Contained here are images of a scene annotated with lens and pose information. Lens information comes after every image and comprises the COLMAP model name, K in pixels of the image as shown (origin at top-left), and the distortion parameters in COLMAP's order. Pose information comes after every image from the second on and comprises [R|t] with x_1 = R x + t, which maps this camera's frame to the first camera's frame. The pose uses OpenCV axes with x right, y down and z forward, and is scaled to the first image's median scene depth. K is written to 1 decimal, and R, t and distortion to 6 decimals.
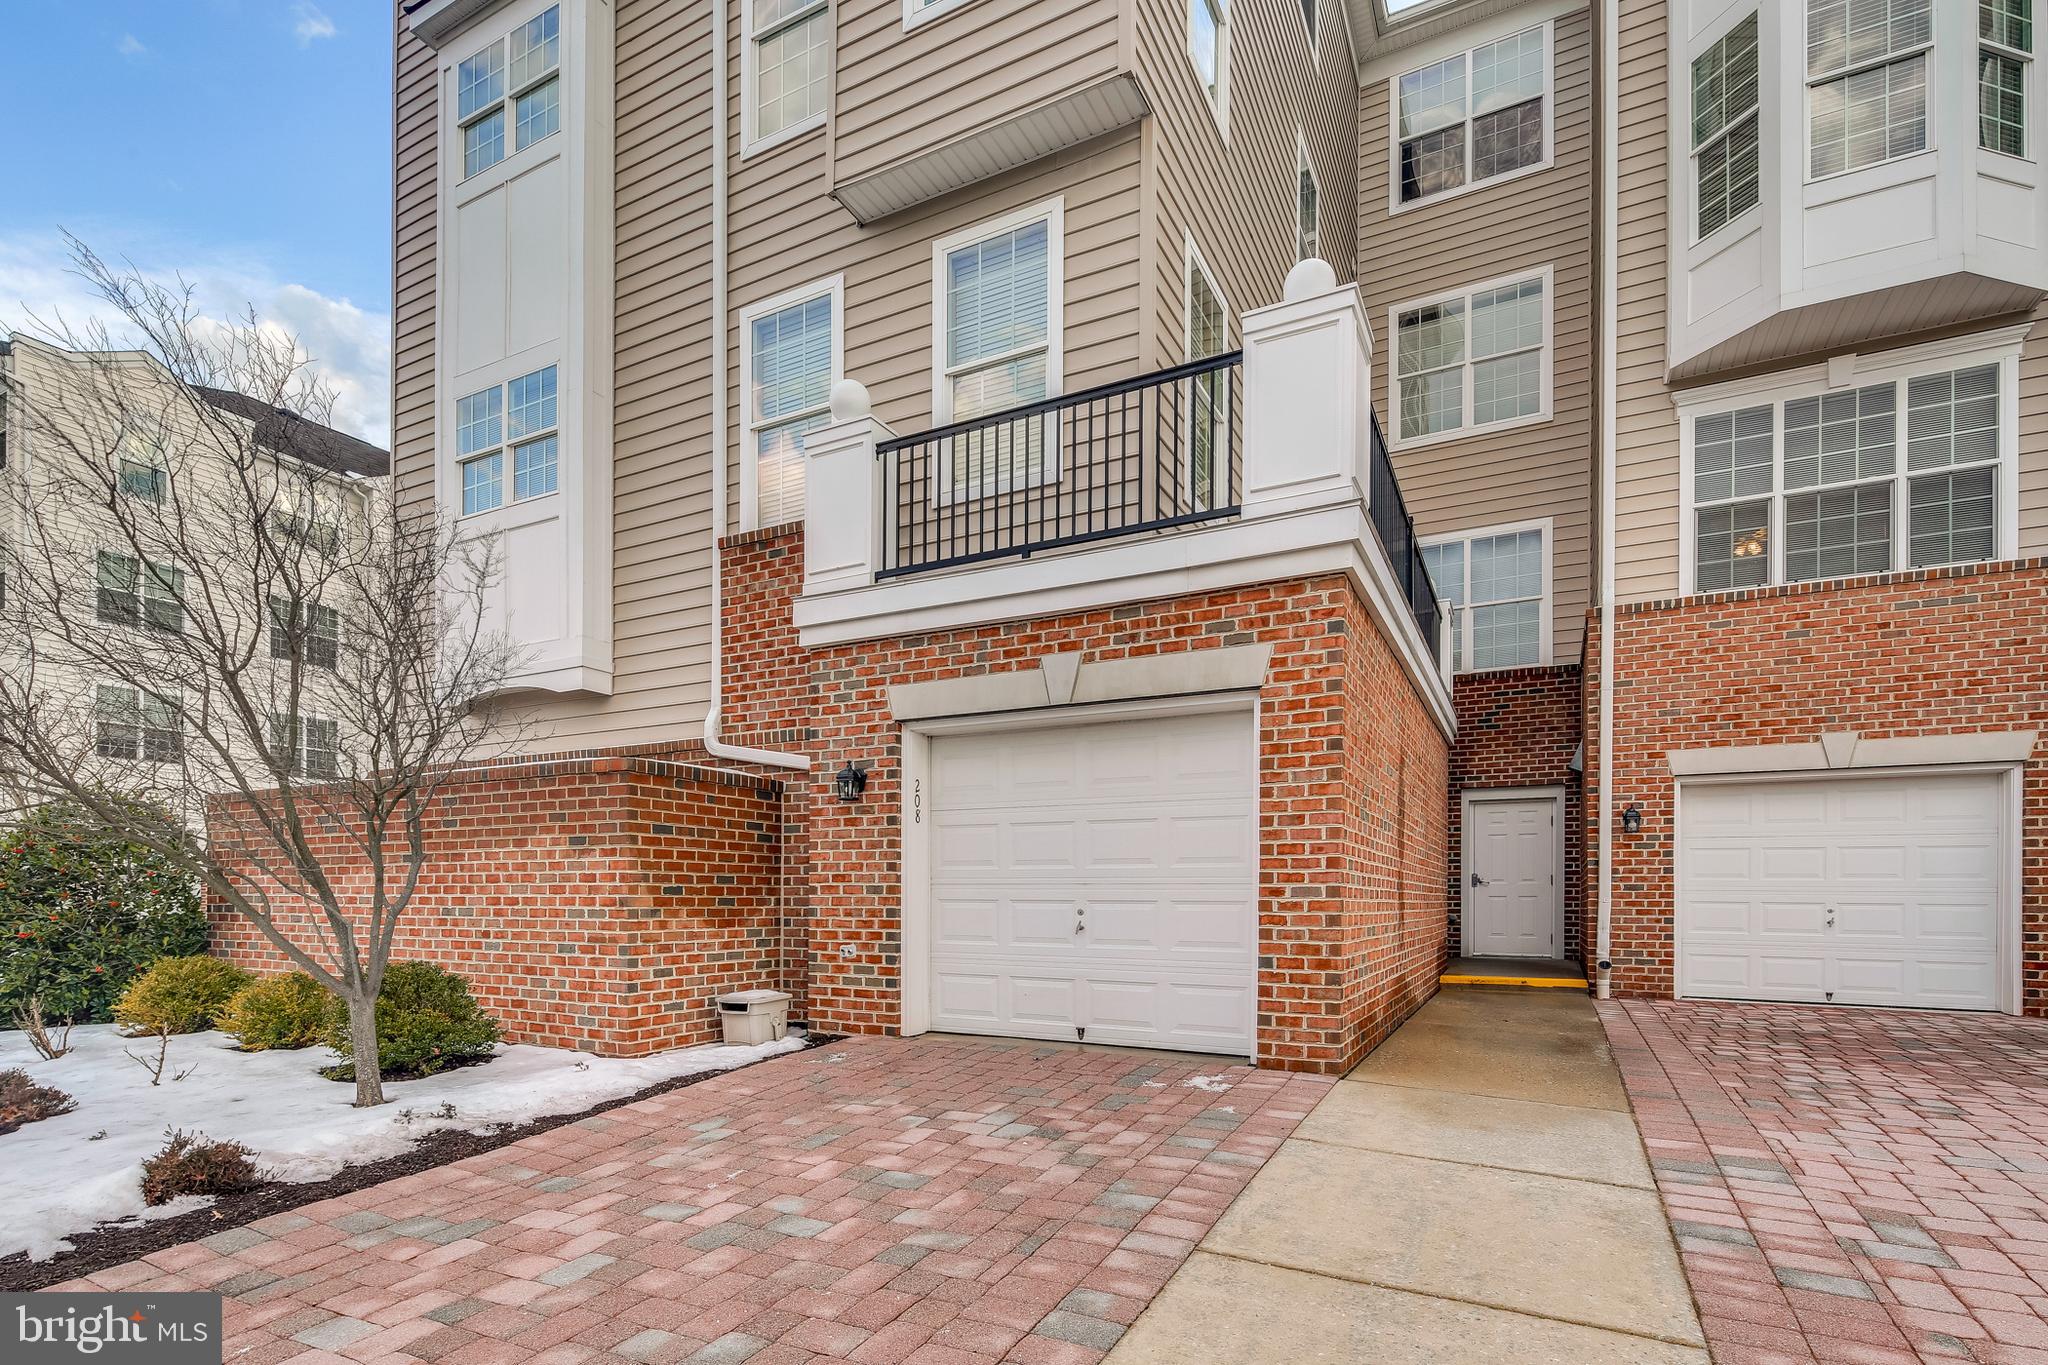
lens RADIAL K [[1002.7, 0, 1018.7], [0, 1002.7, 689.7], [0, 0, 1]] dist [0.000822, -0.001346]
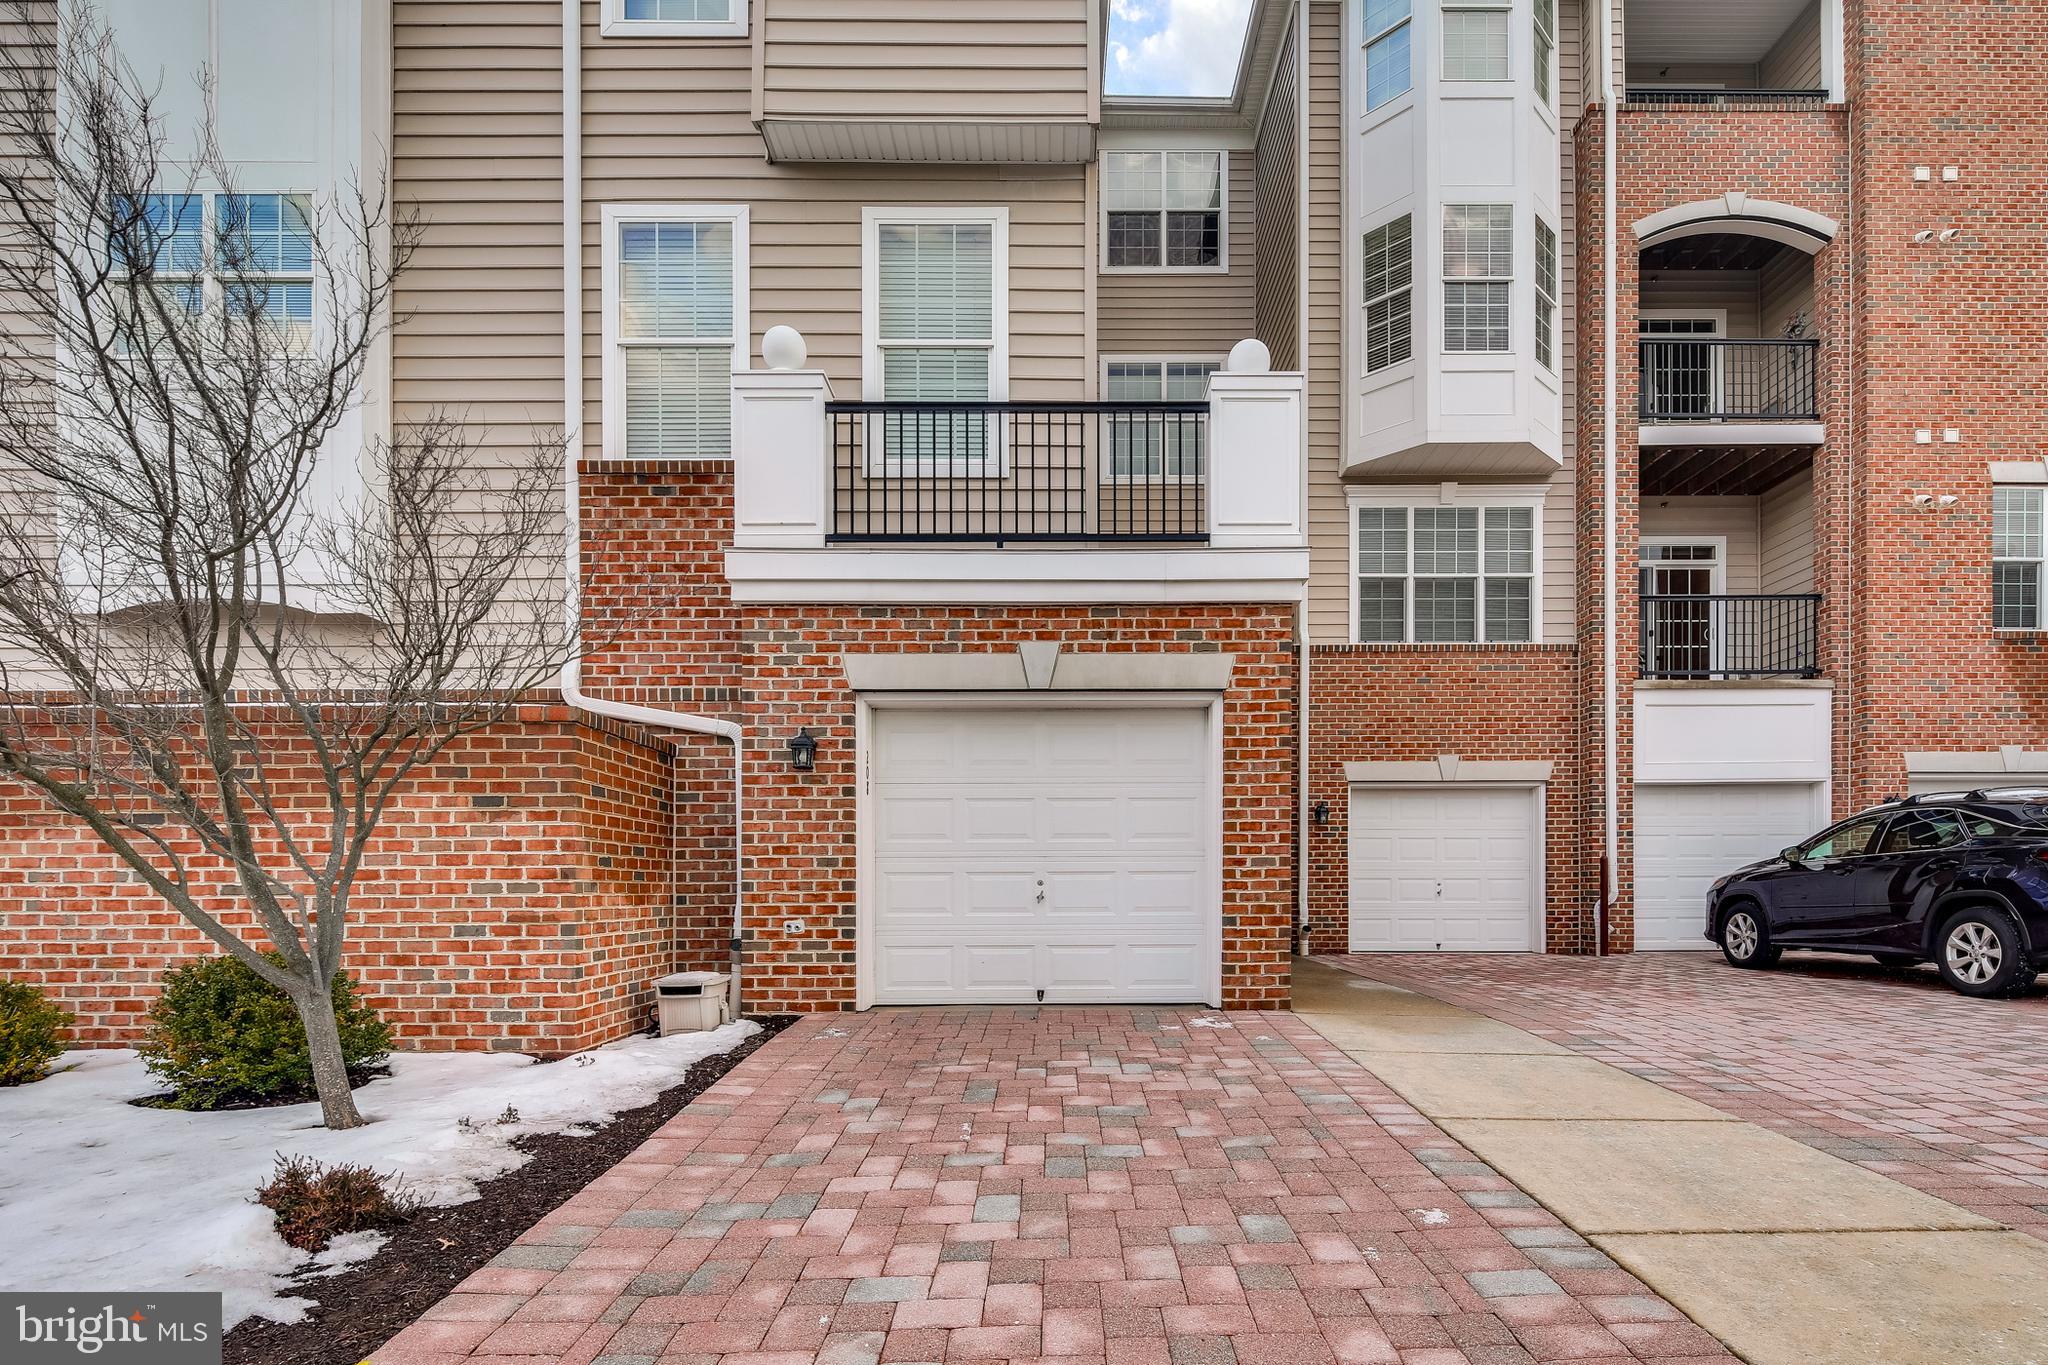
lens RADIAL K [[1046.1, 0, 1024.5], [0, 1046.1, 657.5], [0, 0, 1]] dist [0.002598, -0.000523]
pose [[0.872005, 0.099761, 0.479223, -0.483286], [-0.090423, 0.994992, -0.042593, 0.028580], [-0.481072, -0.006192, 0.876659, 0.023245]]
